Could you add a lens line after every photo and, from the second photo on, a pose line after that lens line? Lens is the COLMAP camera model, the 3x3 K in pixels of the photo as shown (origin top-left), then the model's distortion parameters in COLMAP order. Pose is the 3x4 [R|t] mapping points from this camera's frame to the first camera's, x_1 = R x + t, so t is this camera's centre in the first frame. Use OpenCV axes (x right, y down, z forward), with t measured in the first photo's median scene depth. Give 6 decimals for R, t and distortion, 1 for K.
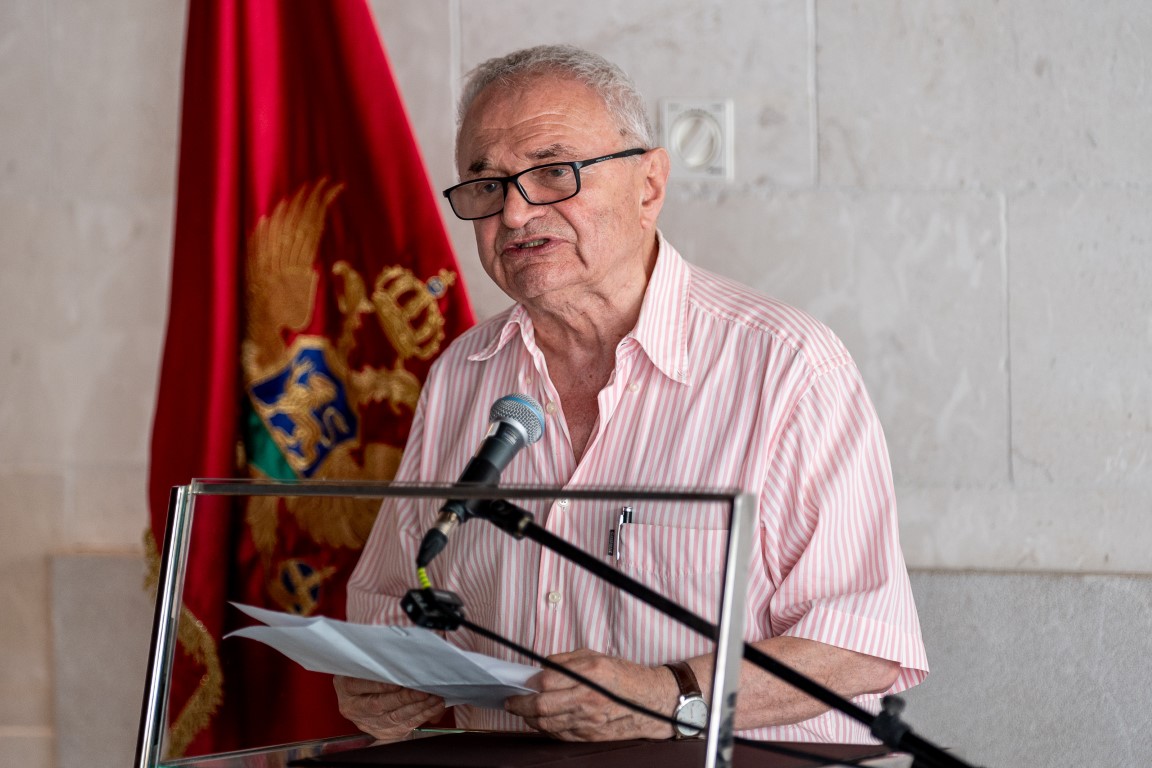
lens RADIAL K [[7459.5, 0, 578.0], [0, 7459.5, 380.2], [0, 0, 1]] dist [1.858788, 0.000000]
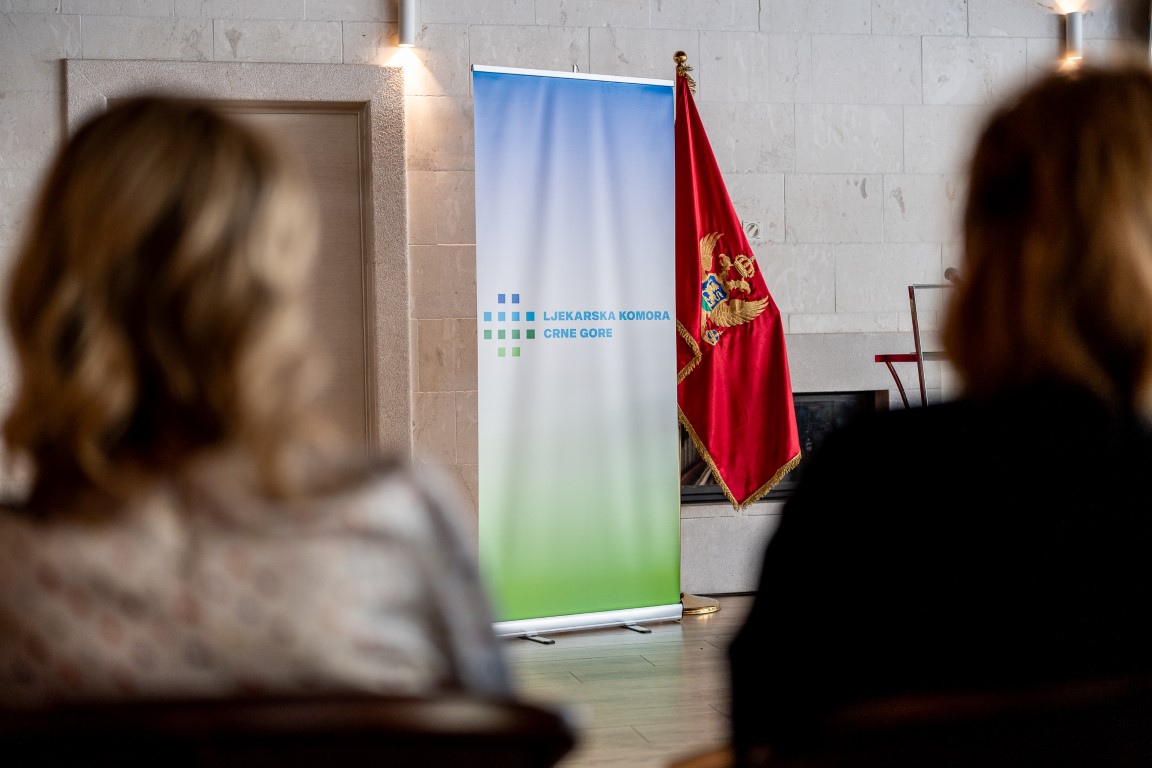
lens RADIAL K [[1608.7, 0, 575.5], [0, 1608.7, 376.0], [0, 0, 1]] dist [0.023464, 0.000000]
pose [[0.696185, -0.002901, 0.717857, -0.692038], [0.035809, 0.998887, -0.030691, 0.071458], [-0.716969, 0.047073, 0.695514, 0.474189]]
